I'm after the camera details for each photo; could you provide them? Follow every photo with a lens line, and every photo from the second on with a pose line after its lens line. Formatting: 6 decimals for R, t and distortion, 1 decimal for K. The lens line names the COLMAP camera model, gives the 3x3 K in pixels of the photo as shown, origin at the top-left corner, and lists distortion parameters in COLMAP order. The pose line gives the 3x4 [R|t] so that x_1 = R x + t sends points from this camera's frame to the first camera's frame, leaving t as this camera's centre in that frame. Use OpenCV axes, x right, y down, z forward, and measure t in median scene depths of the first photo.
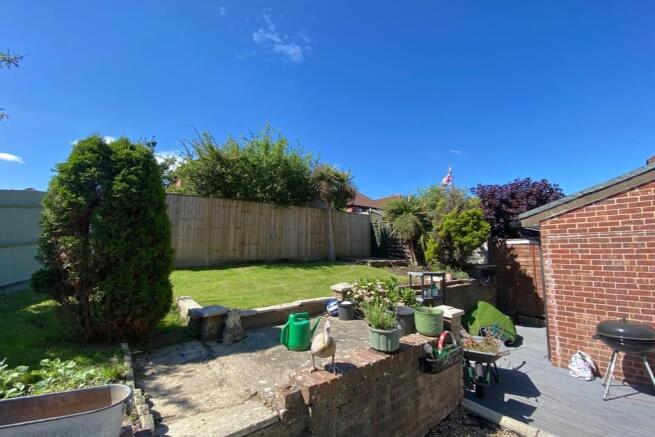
lens RADIAL K [[268.8, 0, 328.6], [0, 268.8, 216.7], [0, 0, 1]] dist [-0.005803, -0.008131]
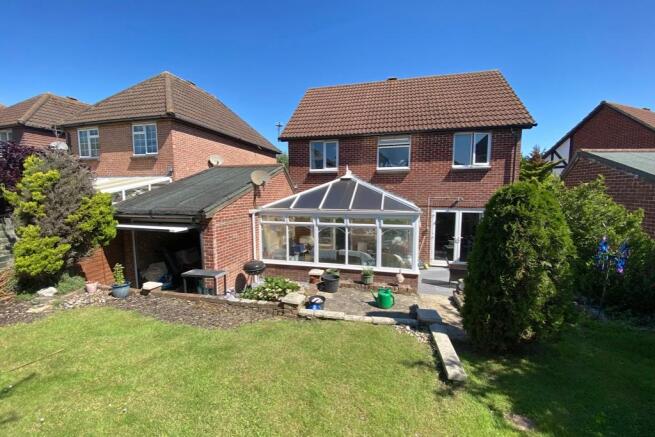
lens RADIAL K [[268.8, 0, 330.4], [0, 268.8, 217.7], [0, 0, 1]] dist [-0.005803, -0.008131]
pose [[-0.645999, -0.076885, 0.759457, -0.748380], [-0.104479, 0.994457, 0.011805, -0.049571], [-0.756155, -0.071721, -0.650451, 1.555496]]
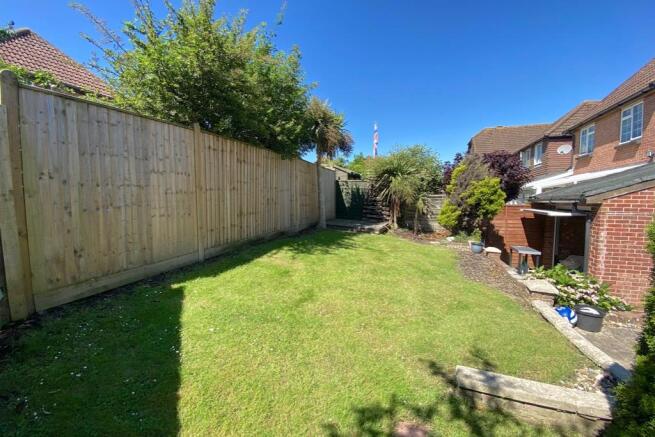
lens RADIAL K [[268.8, 0, 324.9], [0, 268.8, 217.4], [0, 0, 1]] dist [-0.005803, -0.008131]
pose [[0.837313, -0.040498, 0.545222, -0.913133], [-0.071230, 0.980672, 0.182232, -0.032904], [-0.542064, -0.191421, 0.818244, 0.746887]]
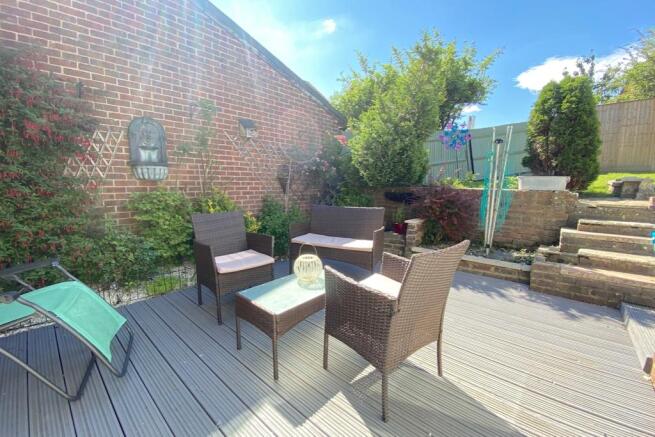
lens RADIAL K [[268.8, 0, 328.5], [0, 268.8, 221.9], [0, 0, 1]] dist [-0.005803, -0.008131]
pose [[0.195485, 0.140509, -0.970589, 0.436389], [0.127739, 0.977604, 0.167252, 0.085343], [0.972352, -0.156678, 0.173158, -0.572908]]
